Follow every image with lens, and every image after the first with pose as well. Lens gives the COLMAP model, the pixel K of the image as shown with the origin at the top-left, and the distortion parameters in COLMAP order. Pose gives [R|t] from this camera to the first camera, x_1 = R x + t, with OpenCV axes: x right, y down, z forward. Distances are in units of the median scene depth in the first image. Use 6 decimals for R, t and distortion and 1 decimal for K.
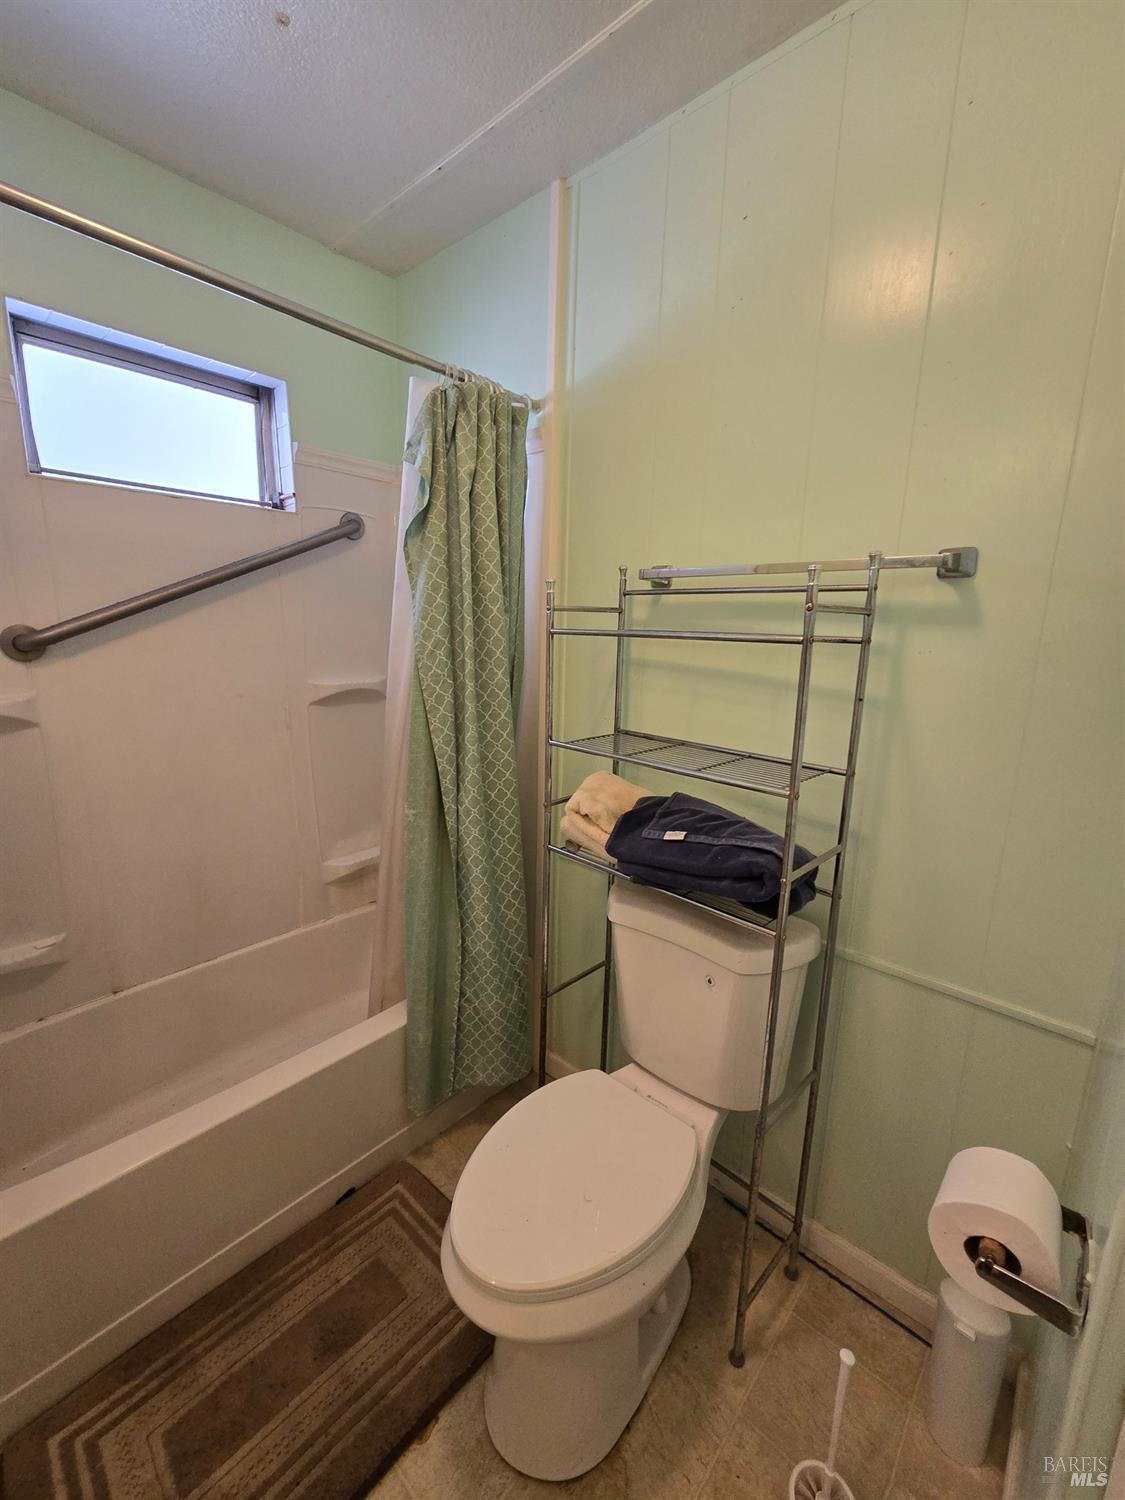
lens RADIAL K [[613.3, 0, 567.8], [0, 613.3, 745.9], [0, 0, 1]] dist [-0.004245, 0.002035]
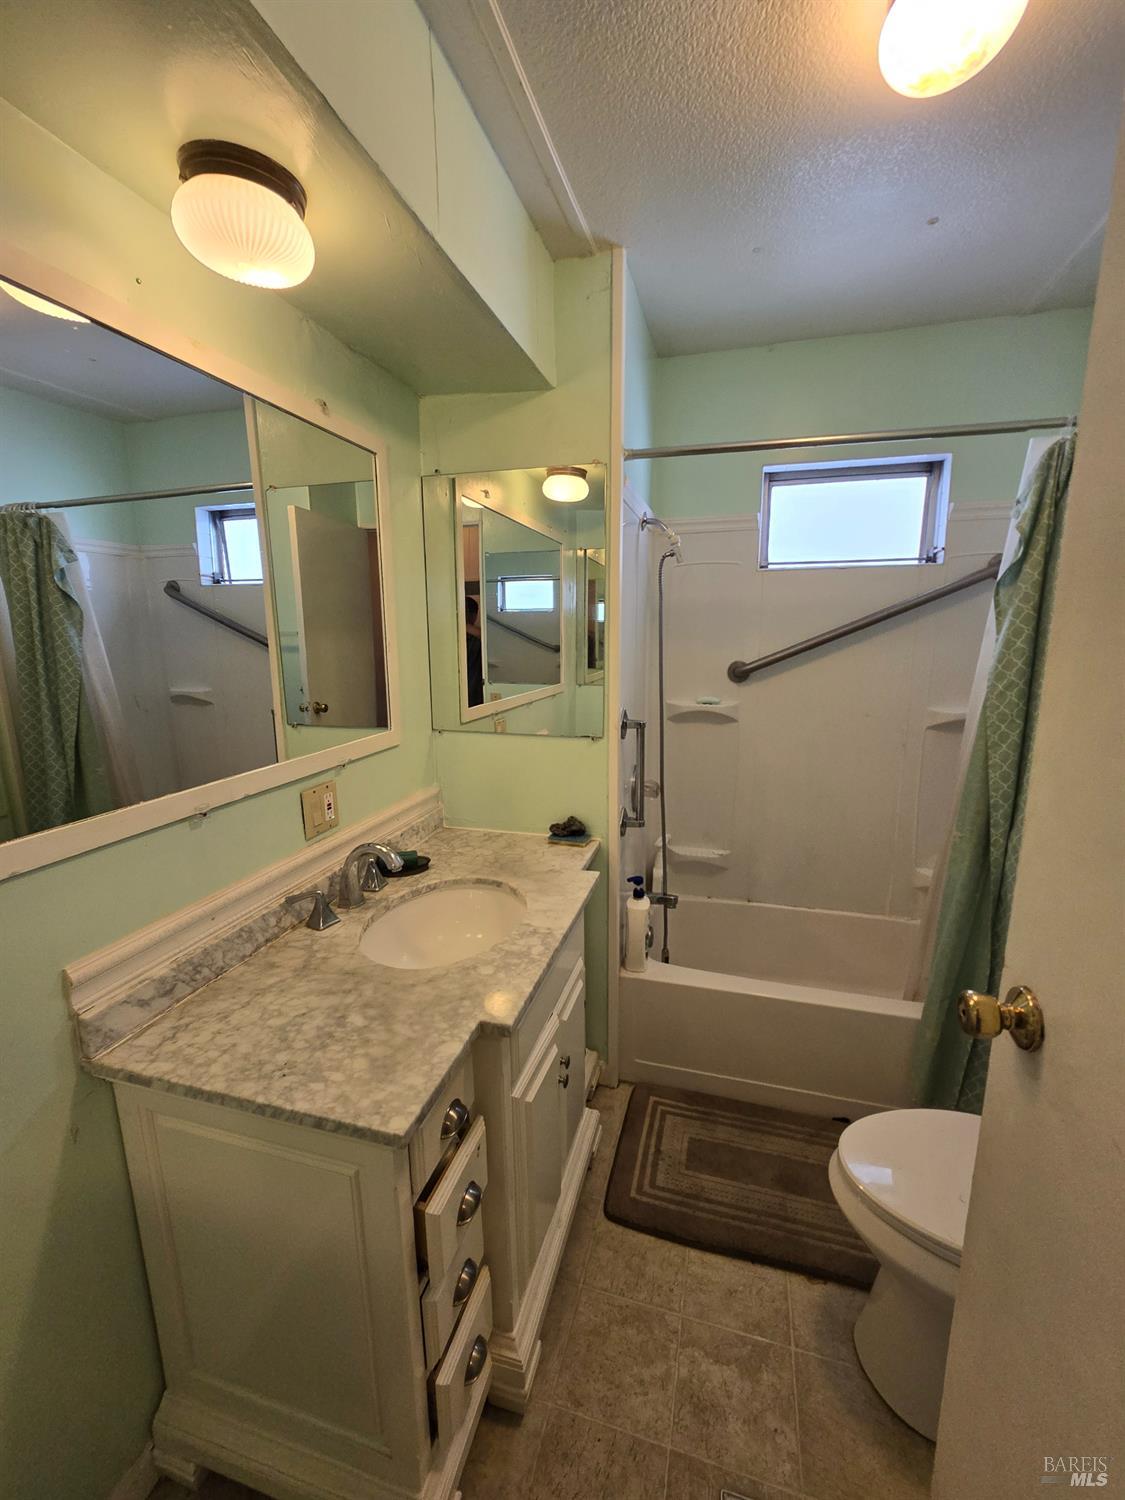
lens RADIAL K [[613.3, 0, 564.1], [0, 613.3, 750.3], [0, 0, 1]] dist [-0.004245, 0.002035]
pose [[0.437021, 0.147124, -0.887337, 0.402957], [-0.160499, 0.983454, 0.084013, -0.020967], [0.885016, 0.105701, 0.453403, -0.149041]]
